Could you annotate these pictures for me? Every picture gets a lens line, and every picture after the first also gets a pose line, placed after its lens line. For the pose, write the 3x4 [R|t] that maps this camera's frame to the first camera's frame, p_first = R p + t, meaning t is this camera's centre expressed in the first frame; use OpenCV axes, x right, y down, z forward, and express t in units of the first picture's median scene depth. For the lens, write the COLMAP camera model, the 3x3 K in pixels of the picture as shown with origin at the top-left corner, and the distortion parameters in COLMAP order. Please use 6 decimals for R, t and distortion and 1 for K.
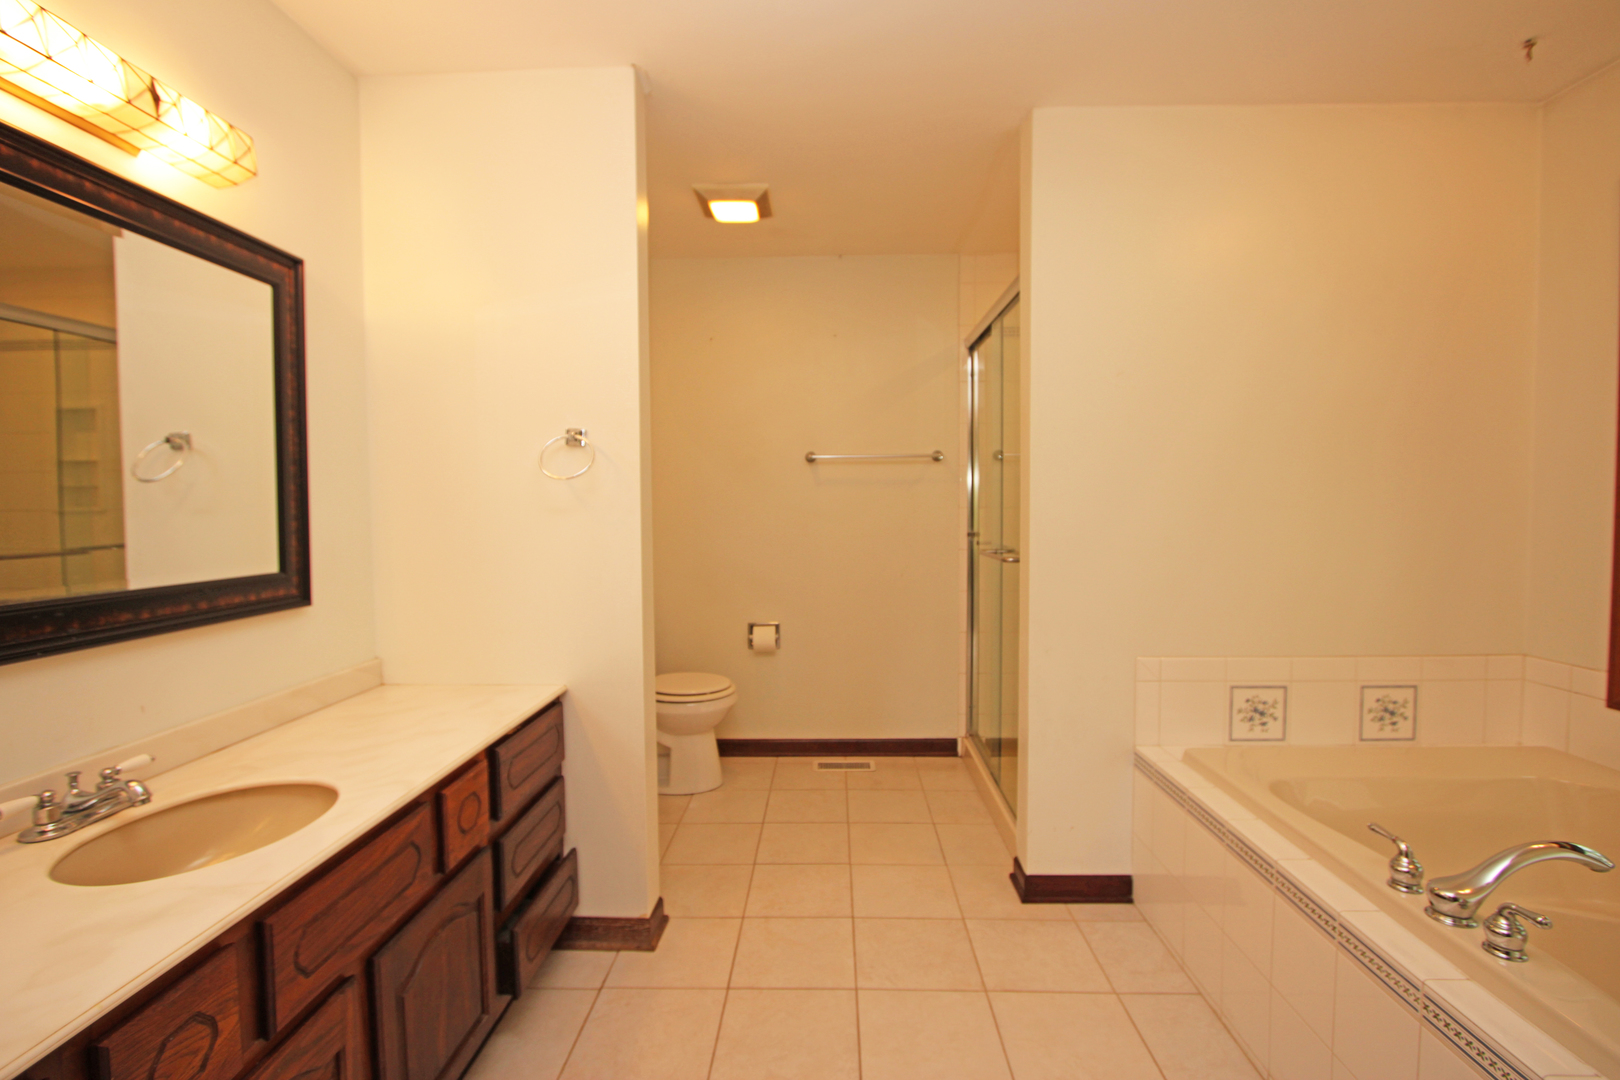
lens RADIAL K [[759.0, 0, 813.3], [0, 759.0, 538.6], [0, 0, 1]] dist [-0.016367, 0.001050]
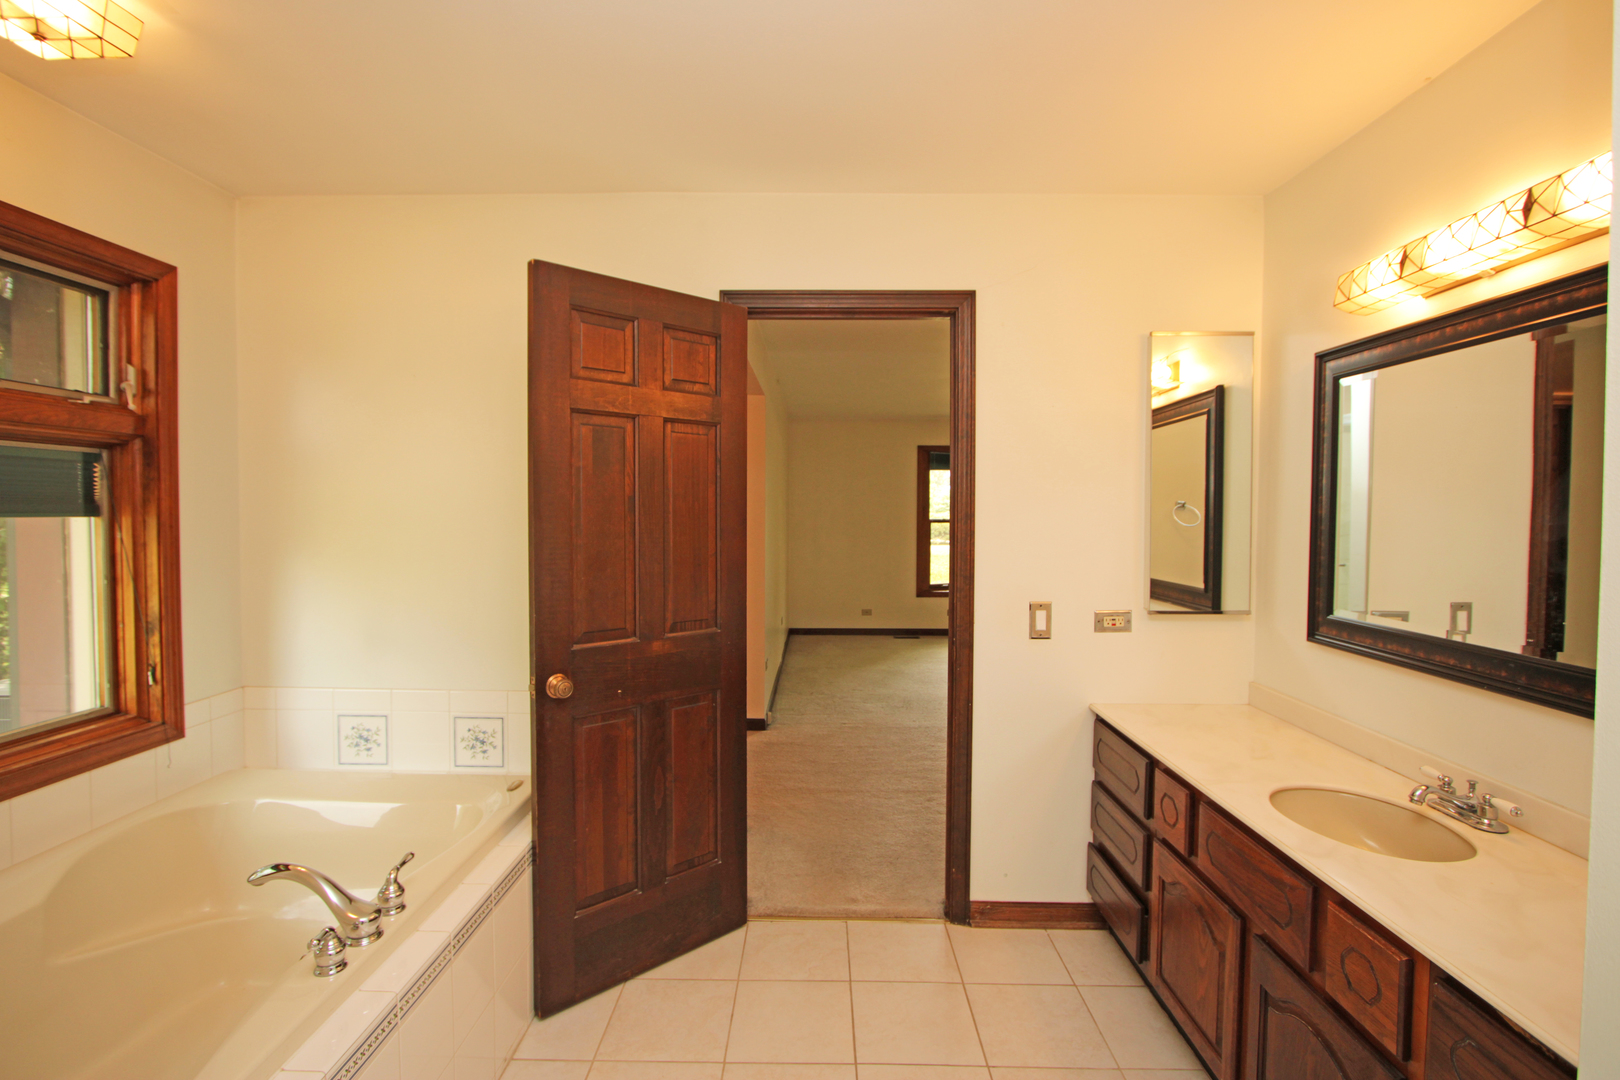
lens RADIAL K [[759.0, 0, 813.3], [0, 759.0, 538.6], [0, 0, 1]] dist [-0.016367, 0.001050]
pose [[-0.999920, 0.001837, -0.012509, 0.167906], [0.000844, 0.996880, 0.078926, -0.200155], [0.012615, 0.078909, -0.996802, 2.112745]]
